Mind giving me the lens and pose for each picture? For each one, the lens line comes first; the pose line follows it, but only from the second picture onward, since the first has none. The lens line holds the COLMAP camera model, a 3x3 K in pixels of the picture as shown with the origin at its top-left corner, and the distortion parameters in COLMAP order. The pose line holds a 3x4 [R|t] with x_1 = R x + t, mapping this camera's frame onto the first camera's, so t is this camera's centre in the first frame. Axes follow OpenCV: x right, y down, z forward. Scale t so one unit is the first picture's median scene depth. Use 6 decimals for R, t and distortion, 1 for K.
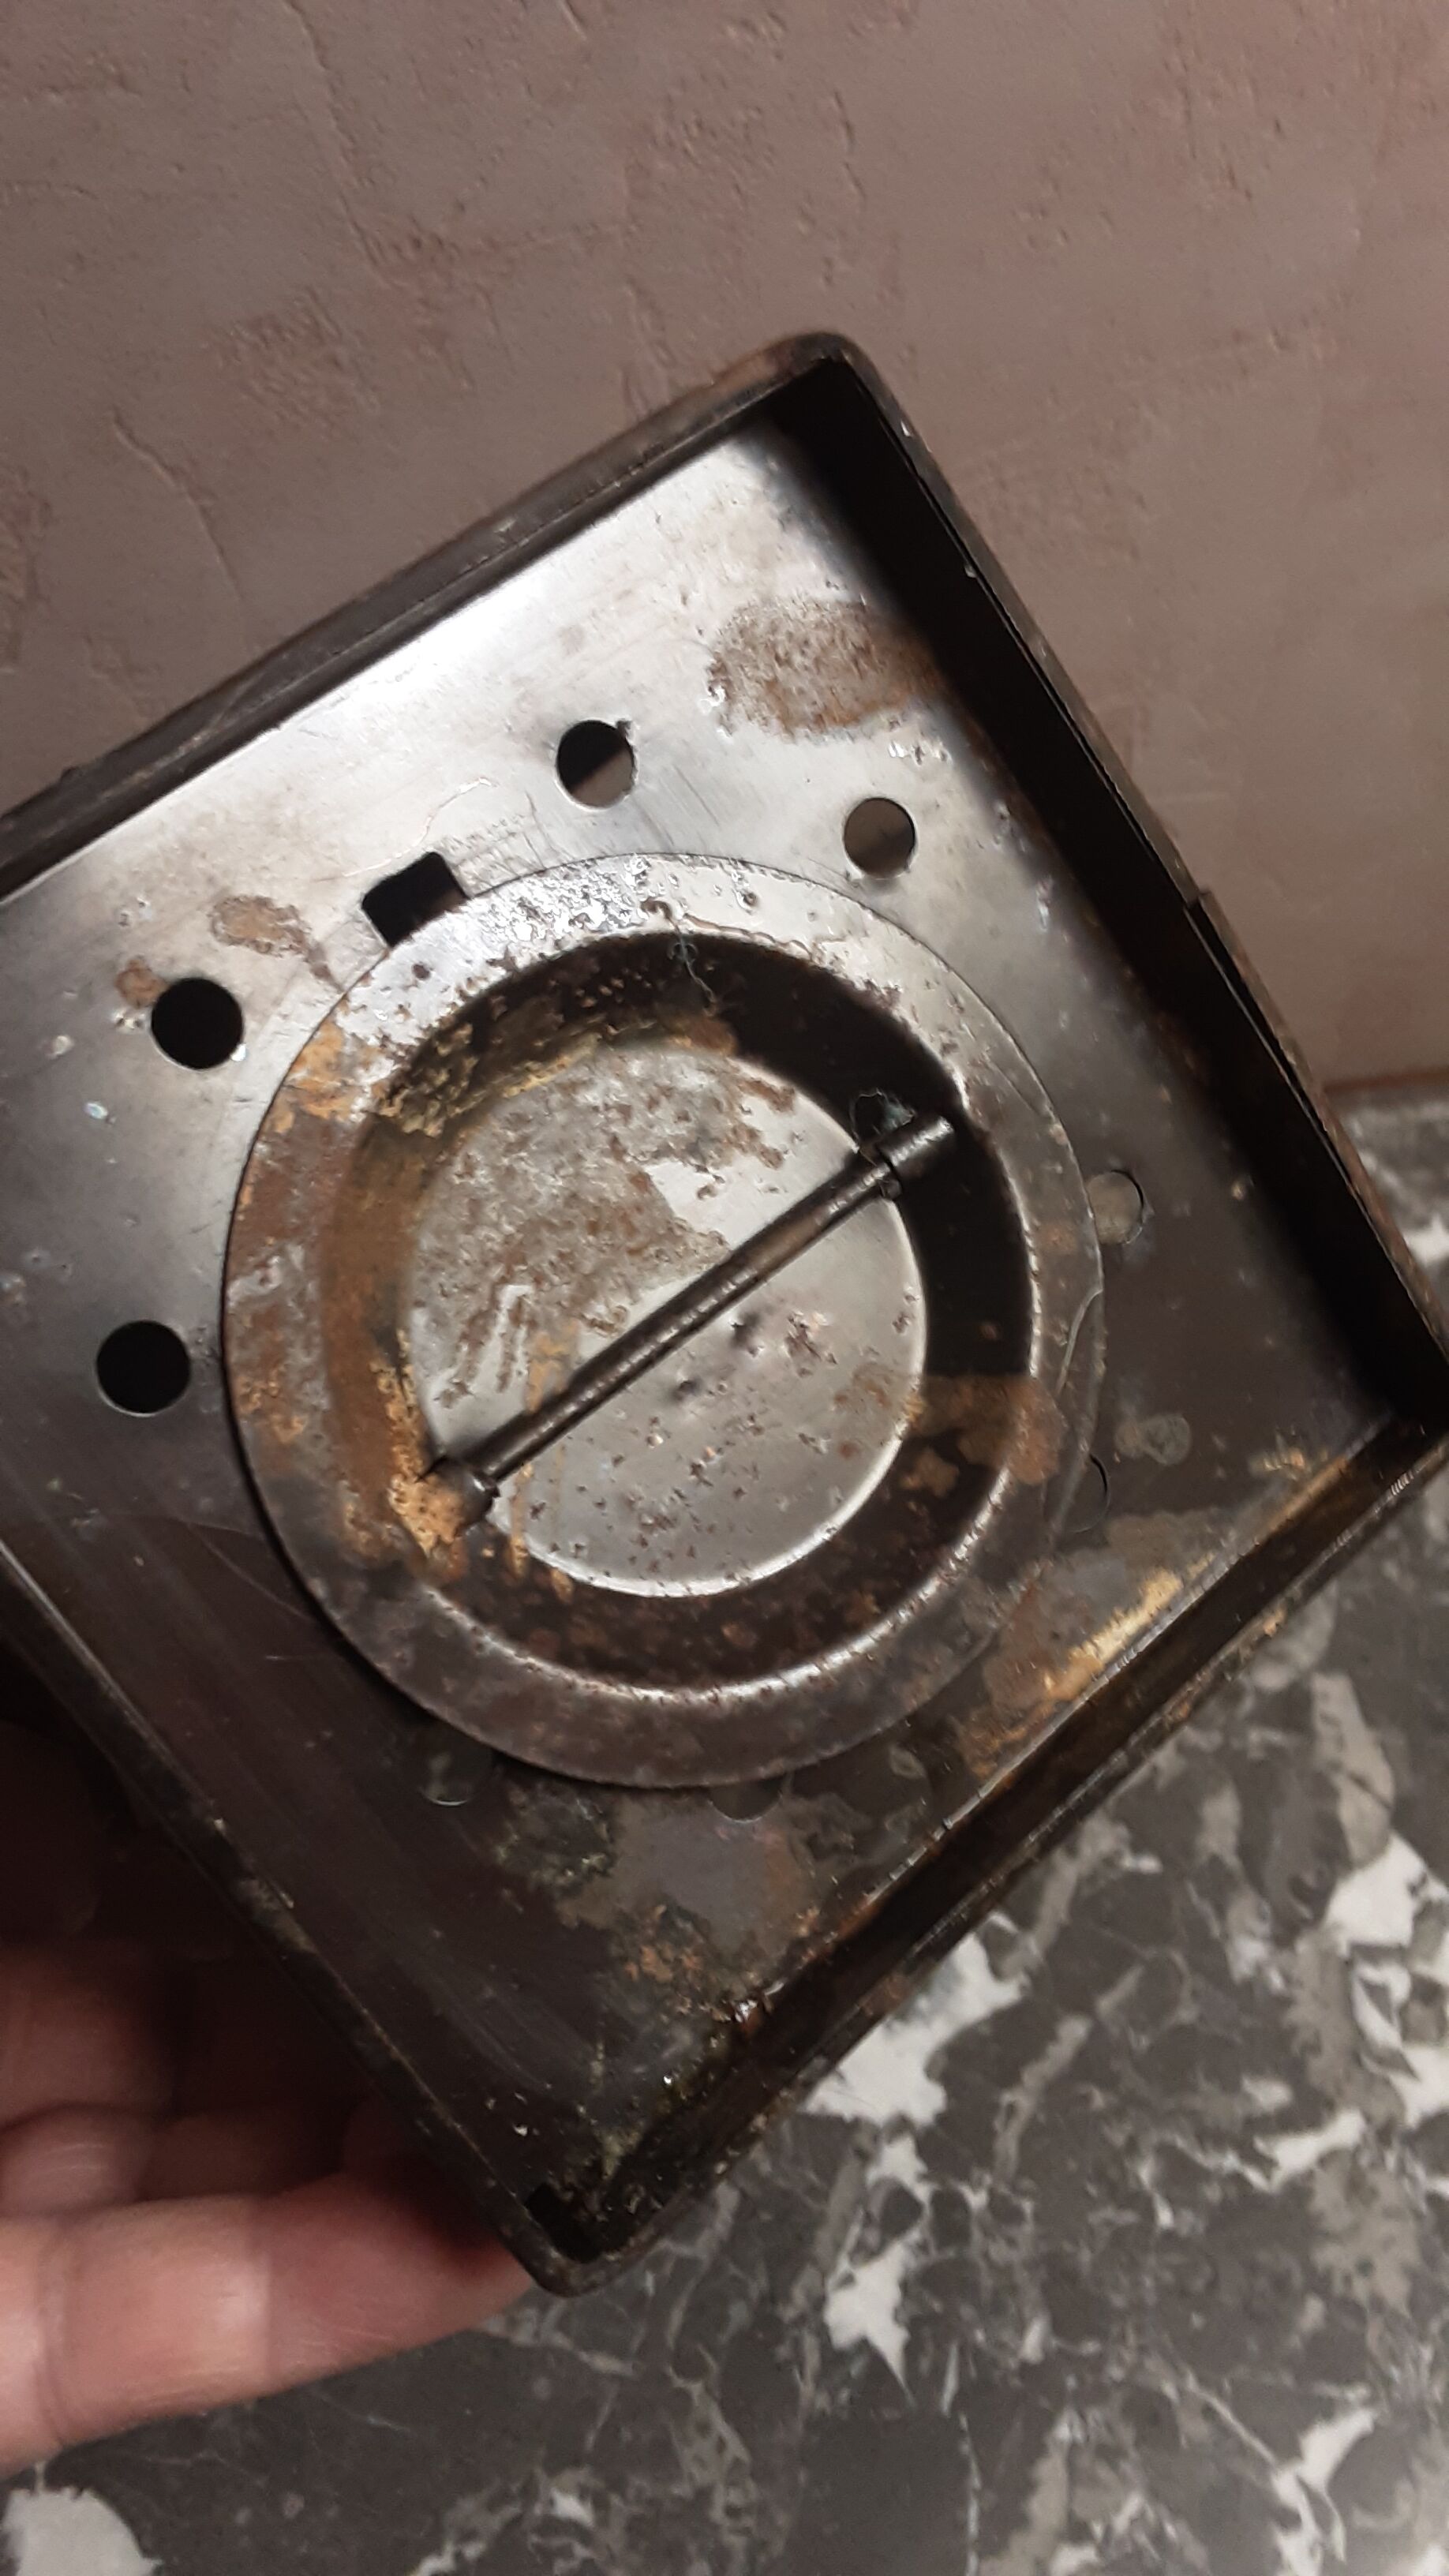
lens RADIAL K [[2095.3, 0, 748.3], [0, 2095.3, 1253.6], [0, 0, 1]] dist [0.118255, -0.210861]
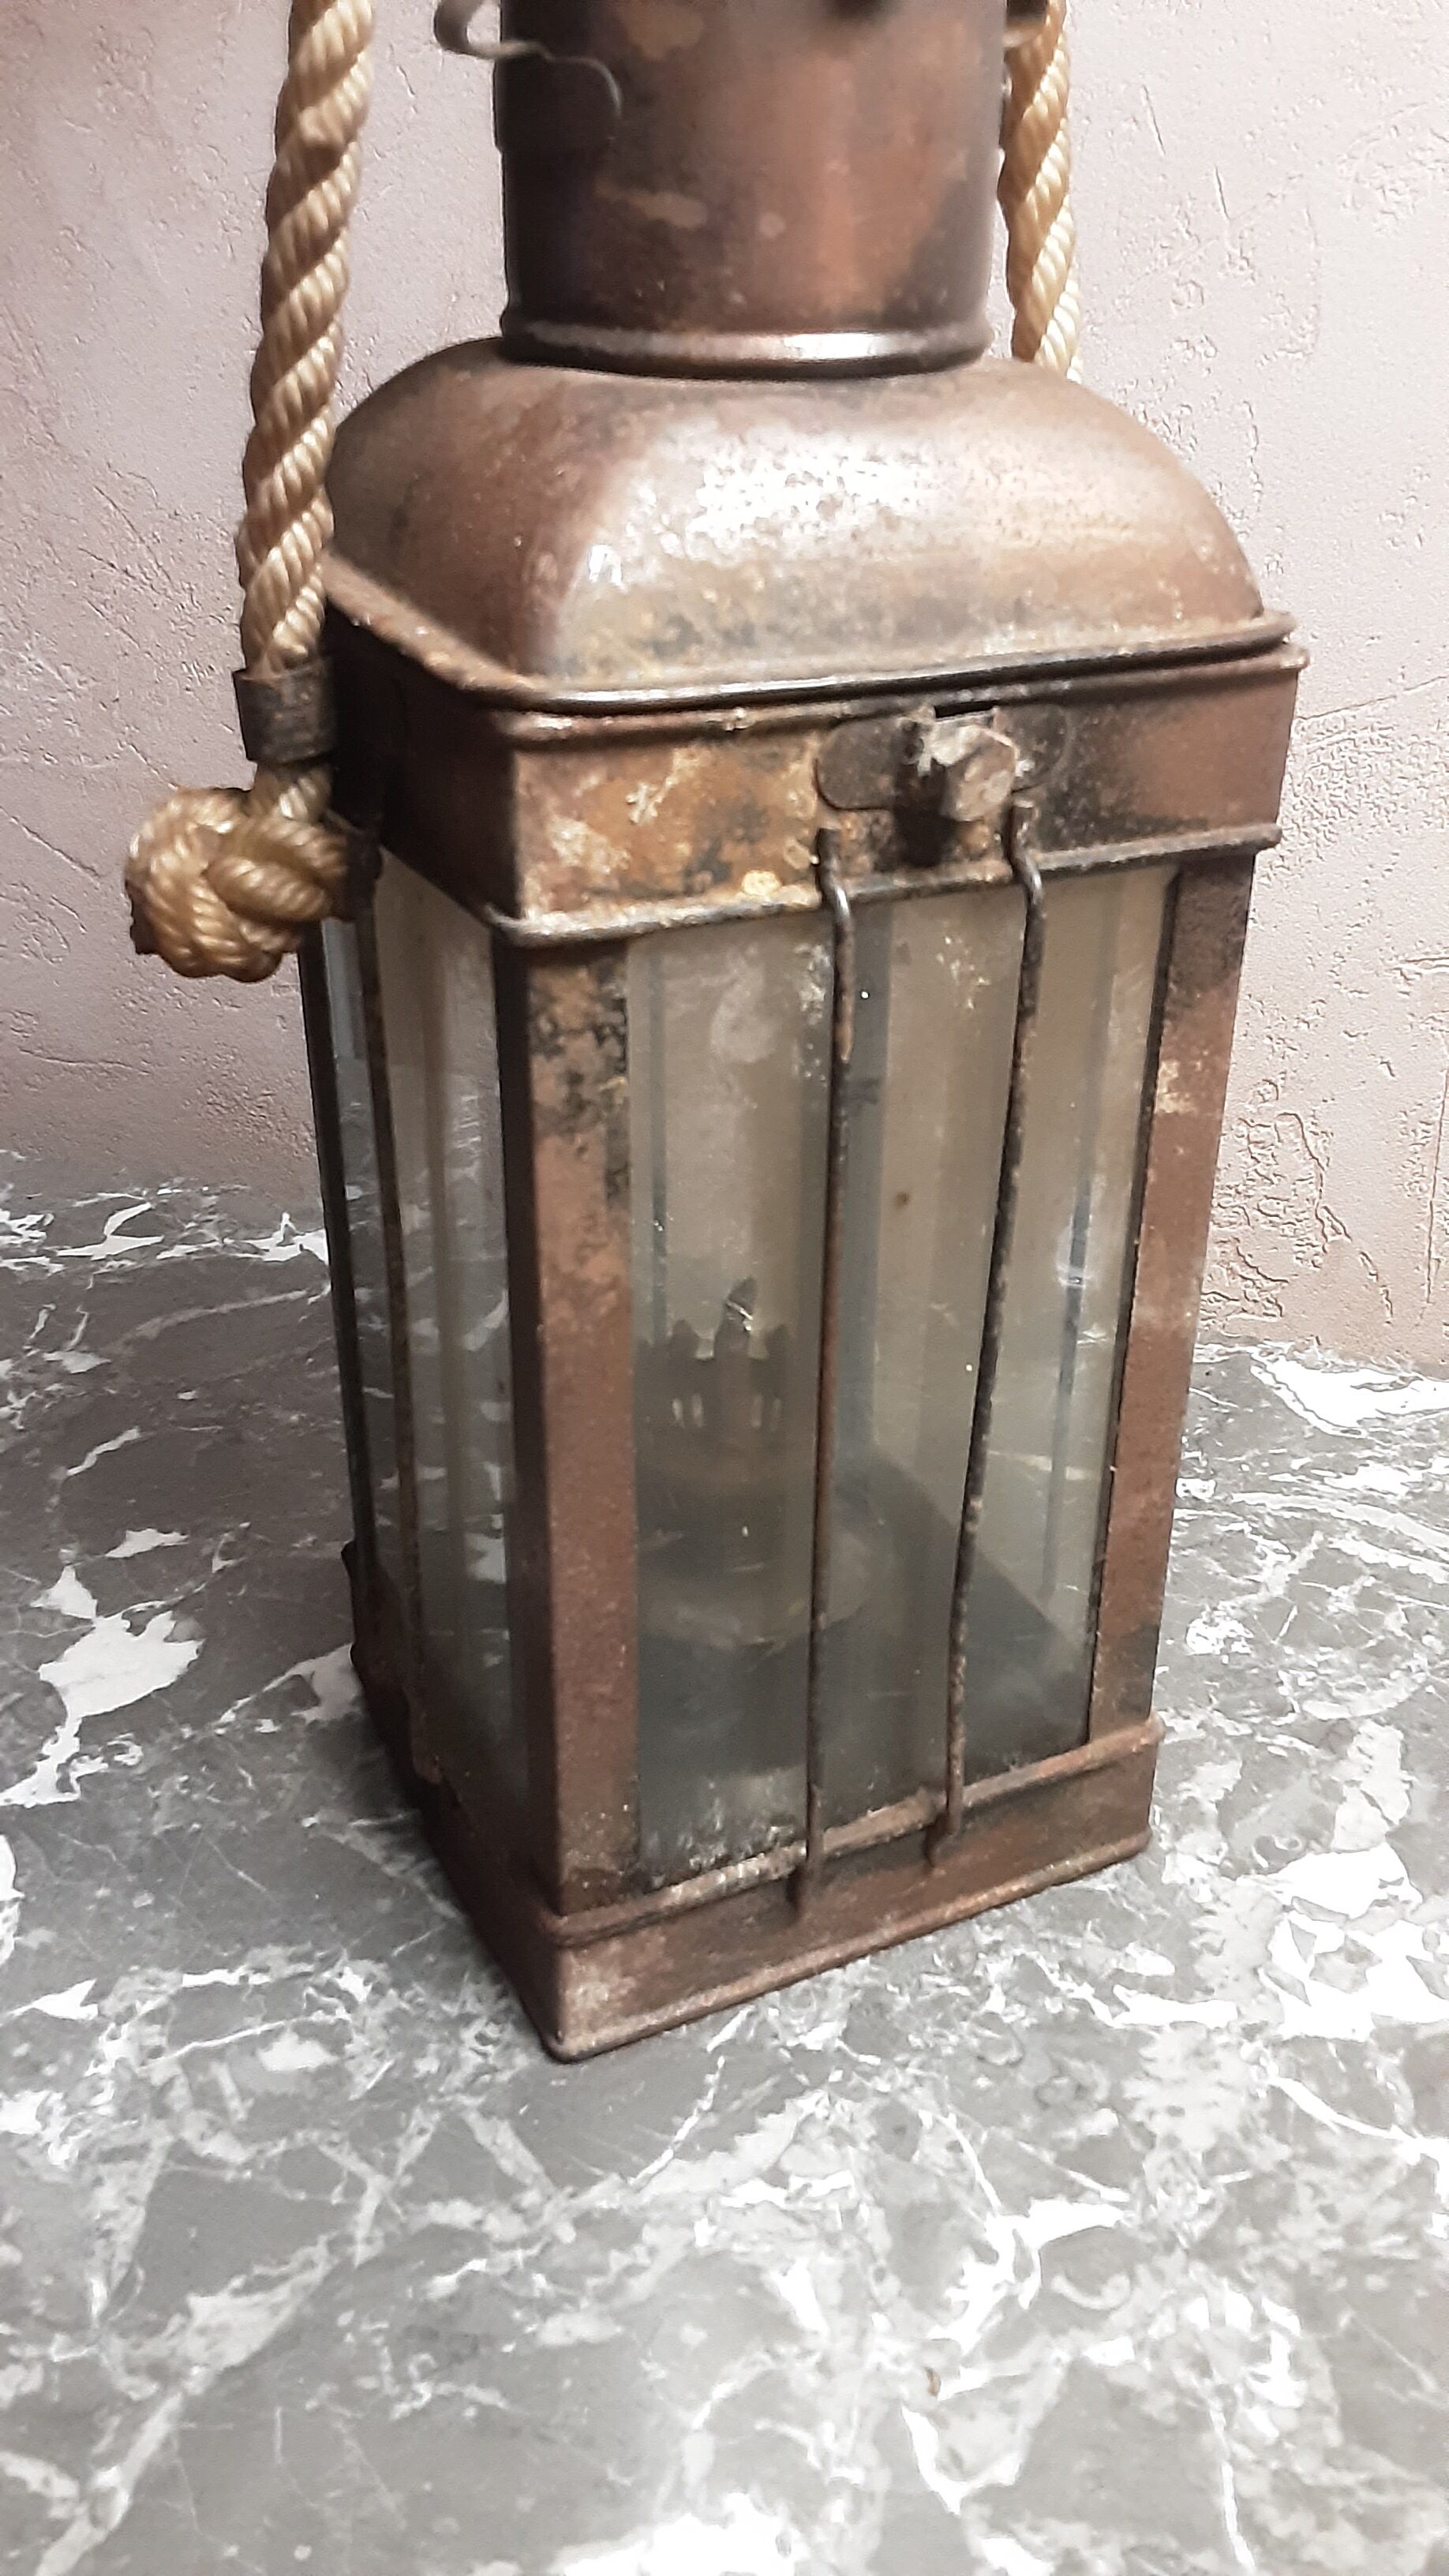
lens RADIAL K [[2095.3, 0, 750.8], [0, 2095.3, 1270.9], [0, 0, 1]] dist [0.118255, -0.210861]
pose [[0.905313, 0.216355, -0.365512, 0.370856], [-0.345580, 0.875516, -0.337707, 0.515957], [0.246947, 0.432044, 0.867384, -0.023469]]
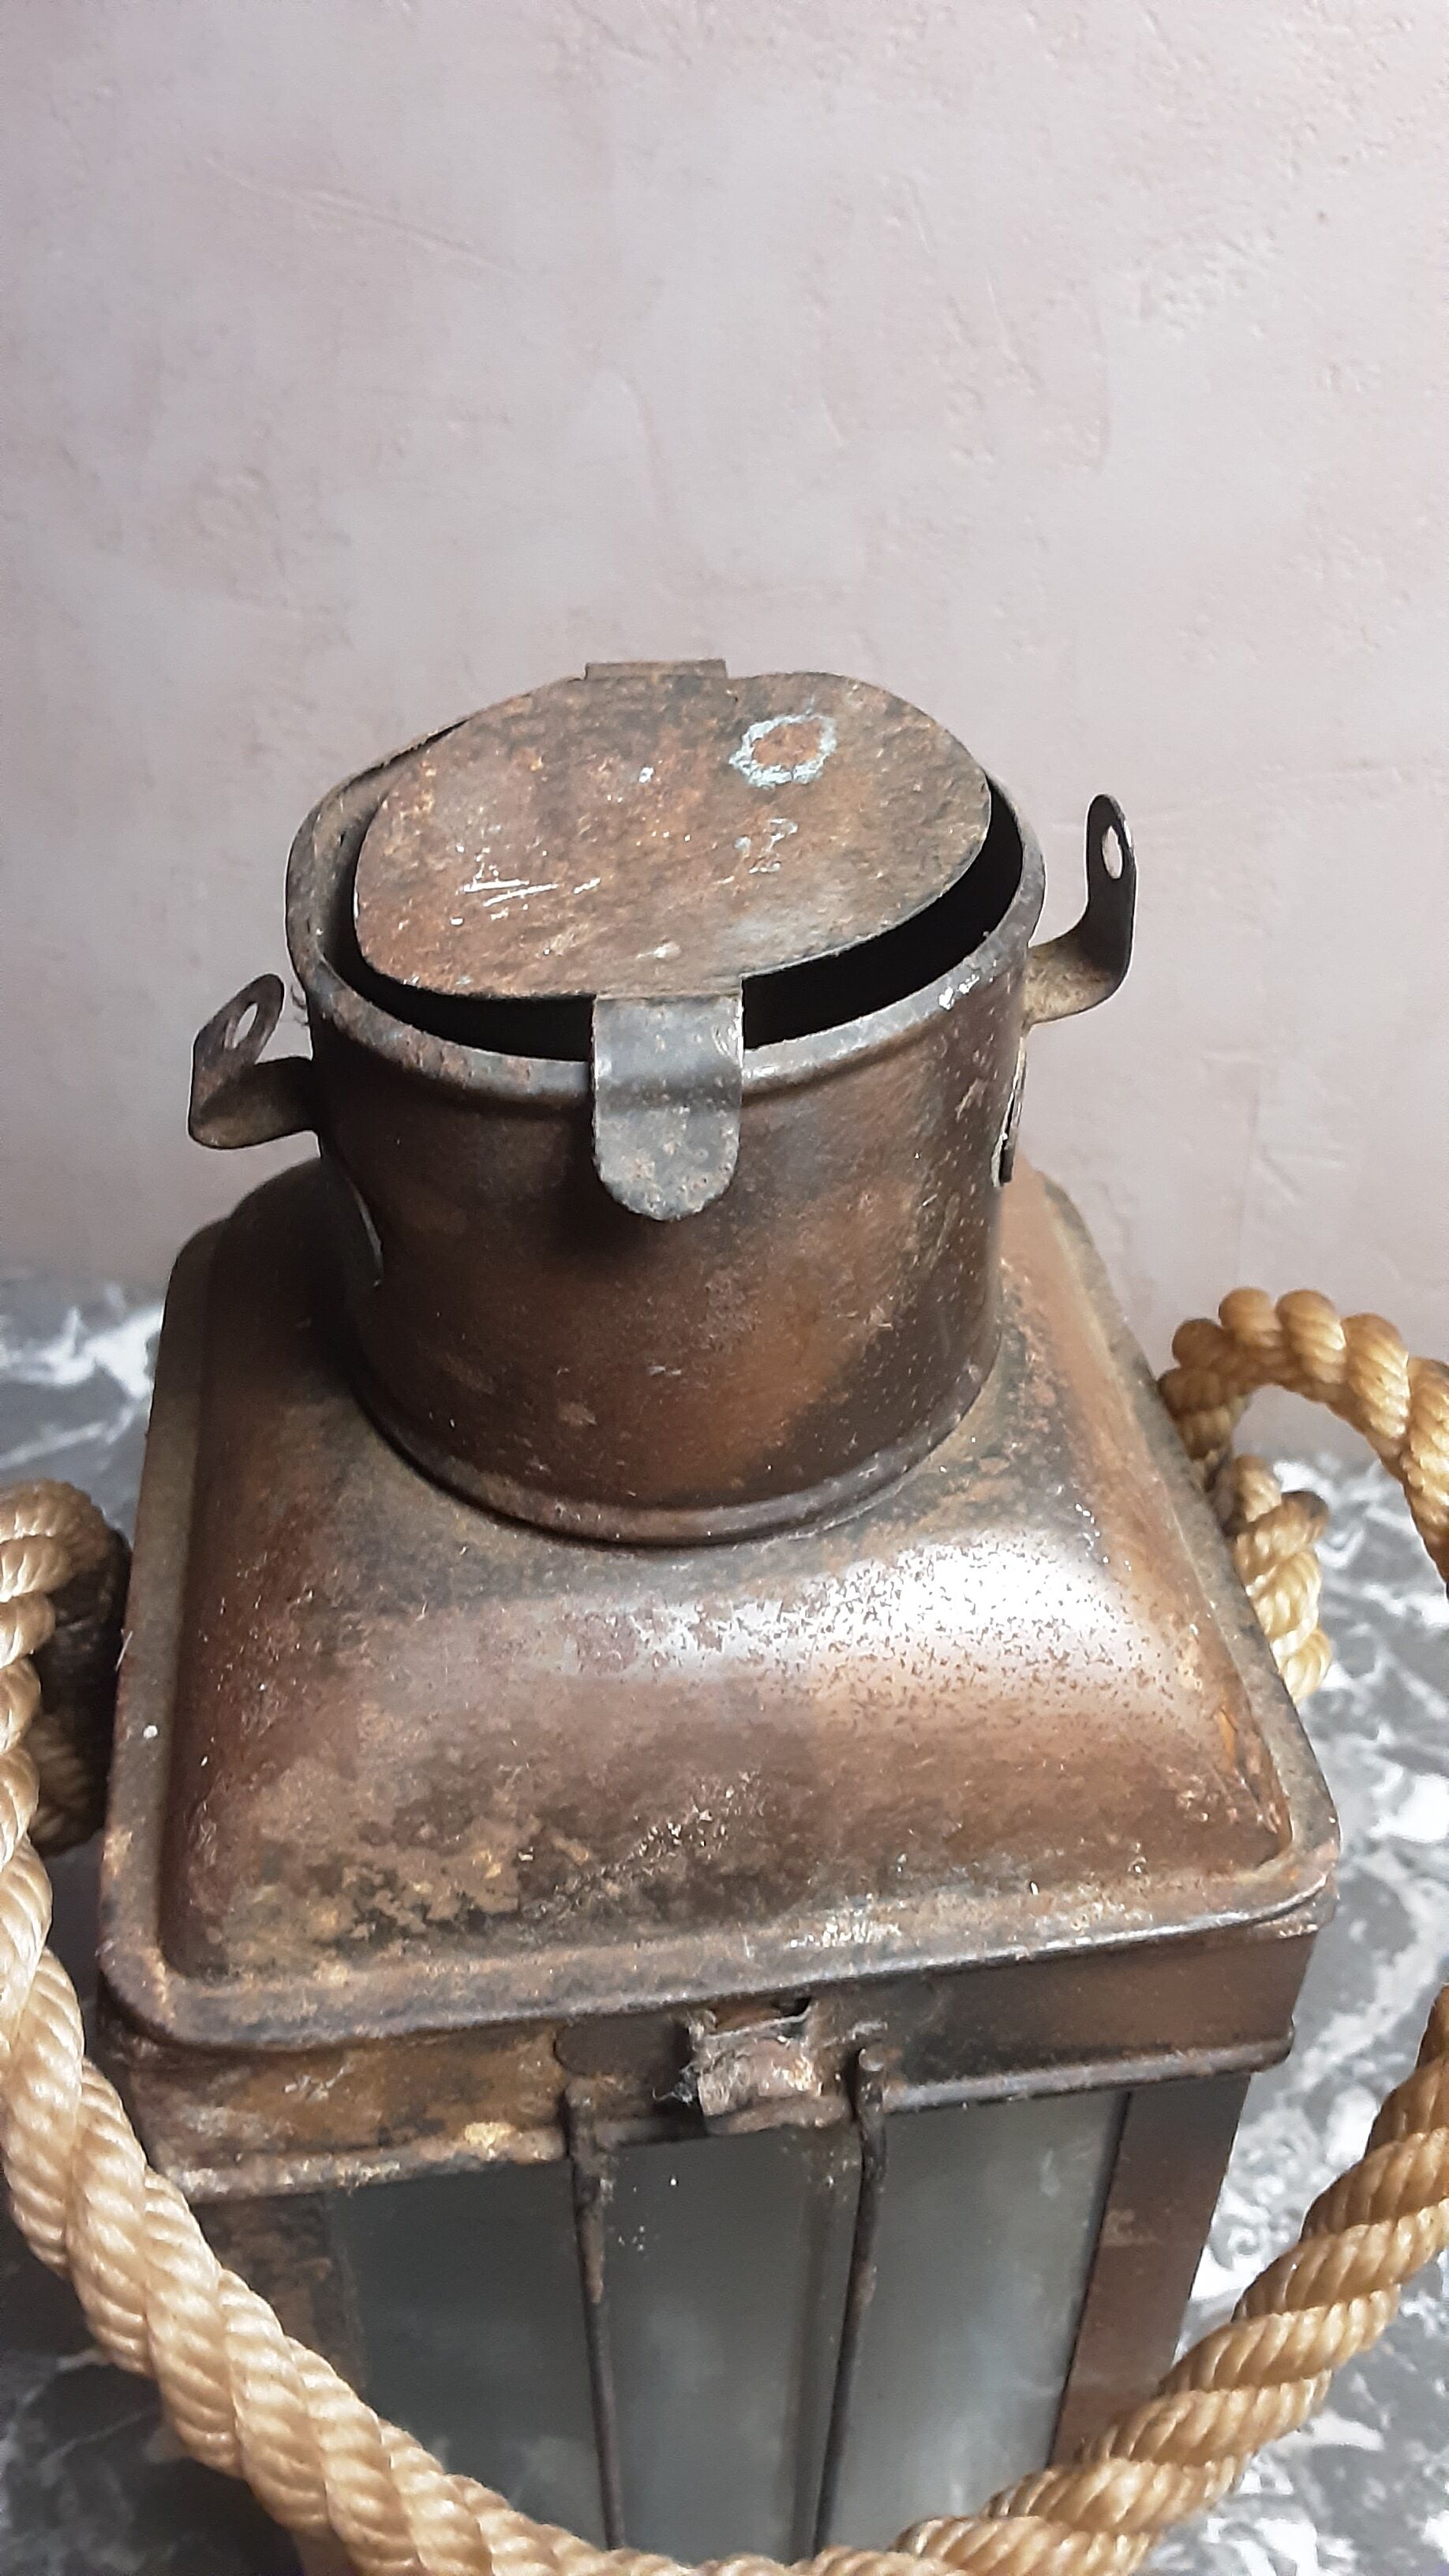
lens RADIAL K [[2095.3, 0, 760.0], [0, 2095.3, 1272.8], [0, 0, 1]] dist [0.118255, -0.210861]
pose [[0.941101, 0.229290, -0.248506, 0.305222], [-0.274627, 0.947084, -0.166171, 0.139012], [0.197255, 0.224630, 0.954270, -0.138038]]
